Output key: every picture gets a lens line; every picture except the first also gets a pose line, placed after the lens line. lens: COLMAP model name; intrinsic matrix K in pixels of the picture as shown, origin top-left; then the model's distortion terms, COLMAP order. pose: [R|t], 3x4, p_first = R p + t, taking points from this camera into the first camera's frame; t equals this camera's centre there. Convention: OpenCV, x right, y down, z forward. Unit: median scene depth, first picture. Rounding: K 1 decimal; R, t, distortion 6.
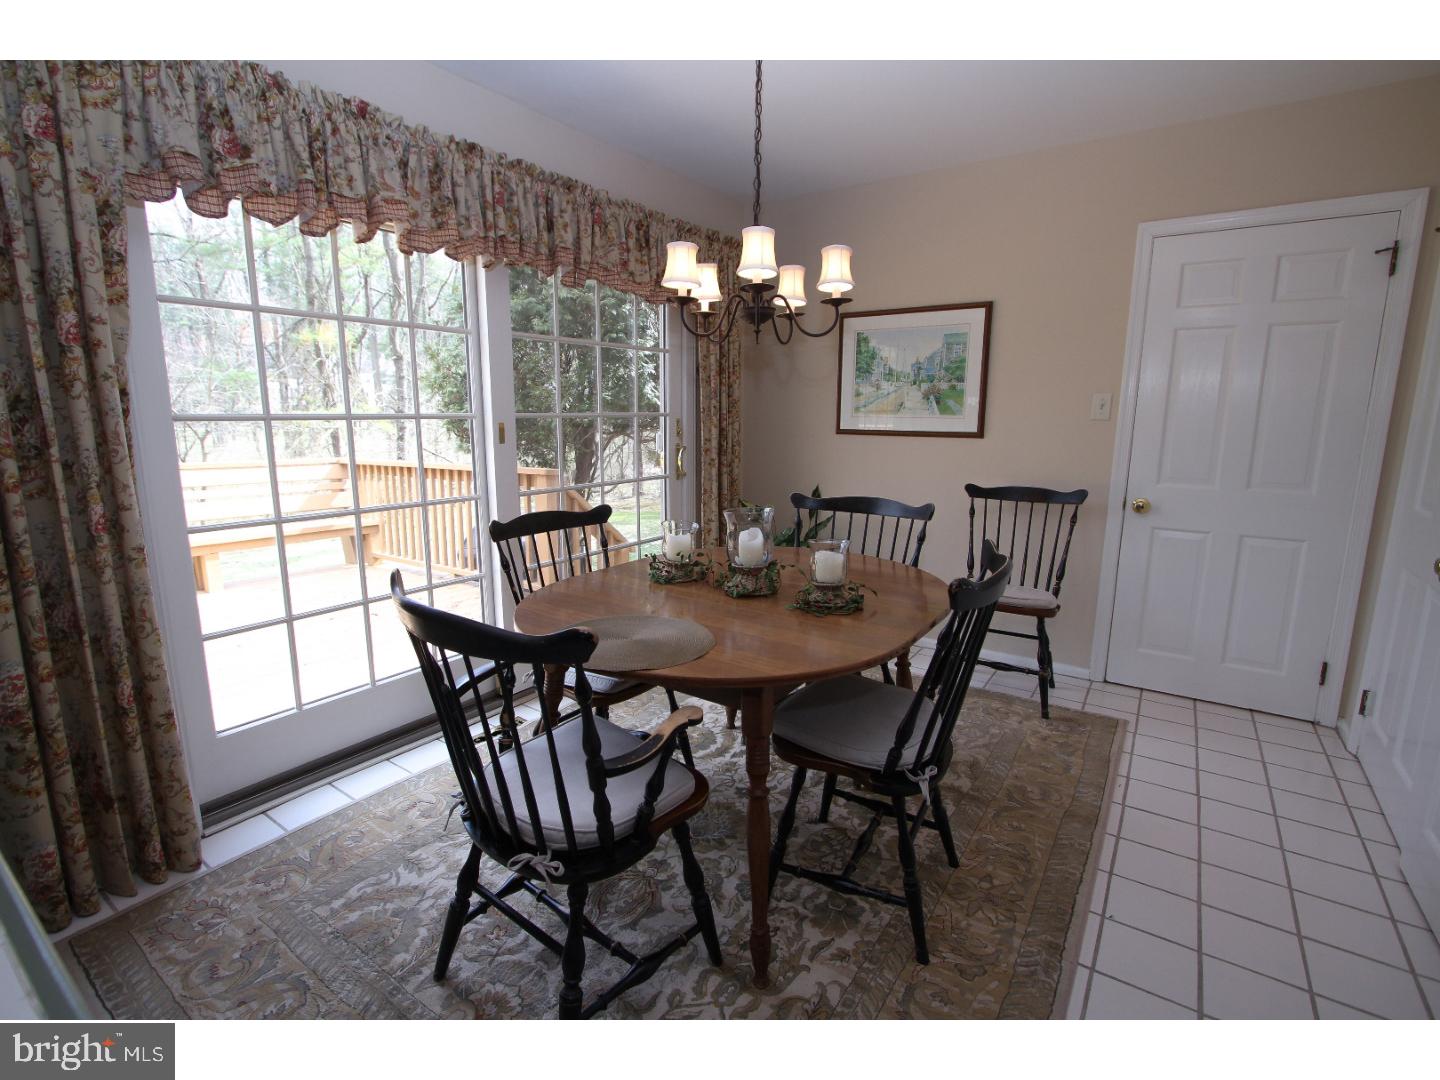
lens RADIAL K [[660.3, 0, 719.1], [0, 660.3, 532.9], [0, 0, 1]] dist [-0.011304, 0.000634]
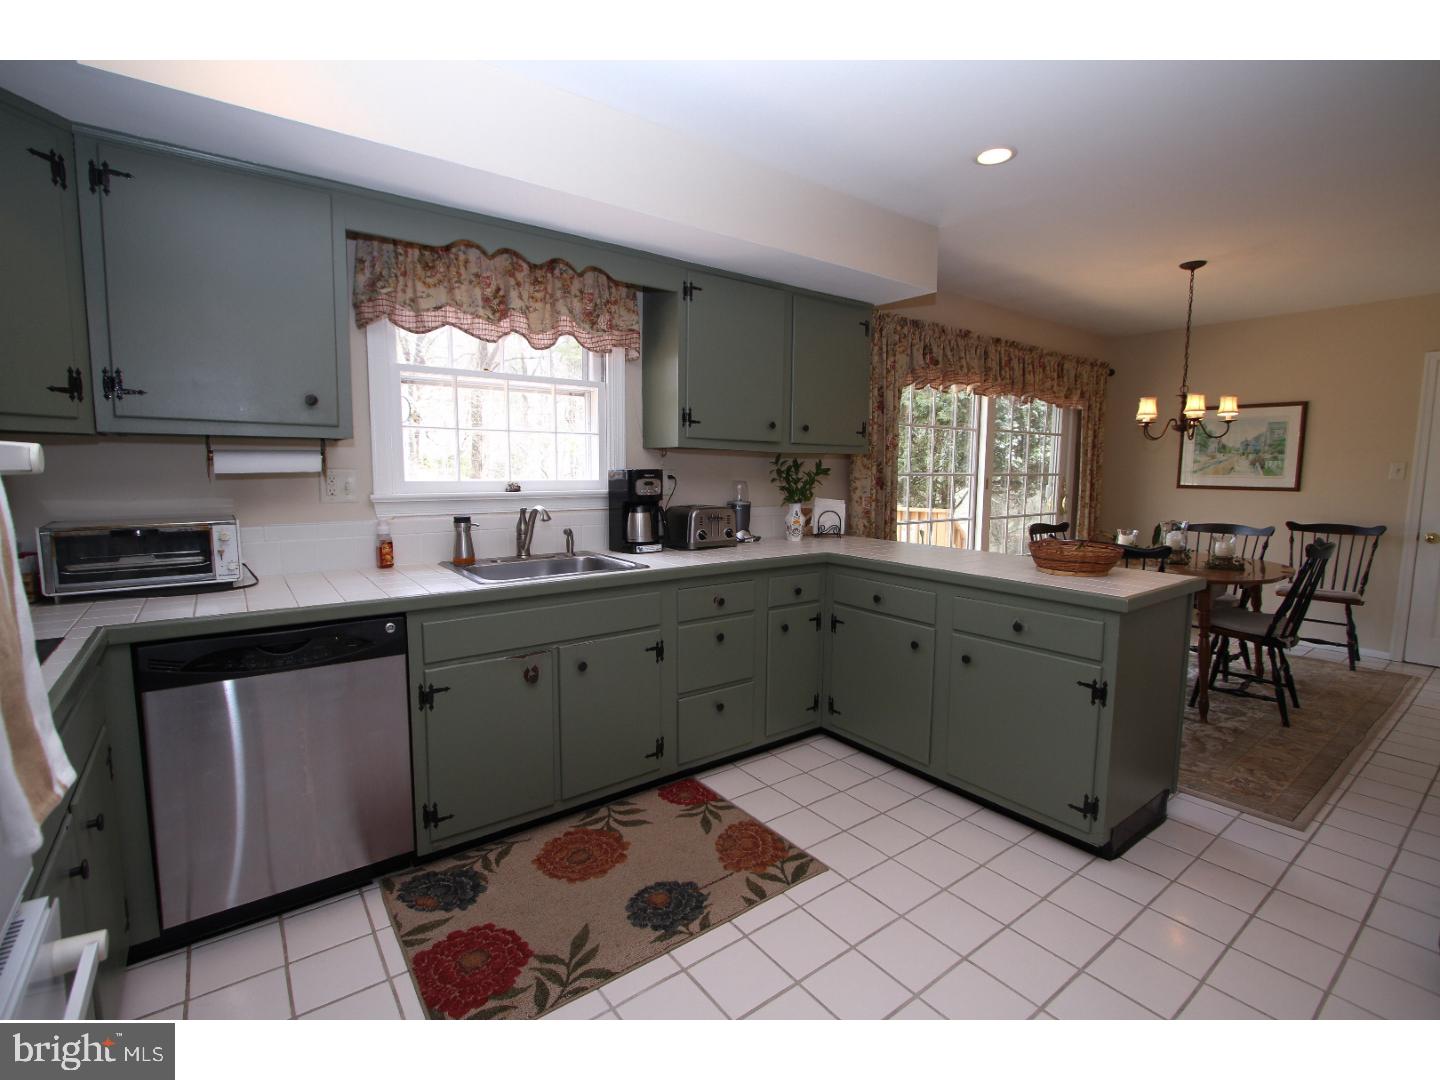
lens RADIAL K [[660.3, 0, 721.9], [0, 660.3, 542.2], [0, 0, 1]] dist [-0.011304, 0.000634]
pose [[0.954078, 0.035890, -0.297401, -0.421753], [-0.057465, 0.996286, -0.064120, 0.147296], [0.293995, 0.078266, 0.952597, -0.823345]]
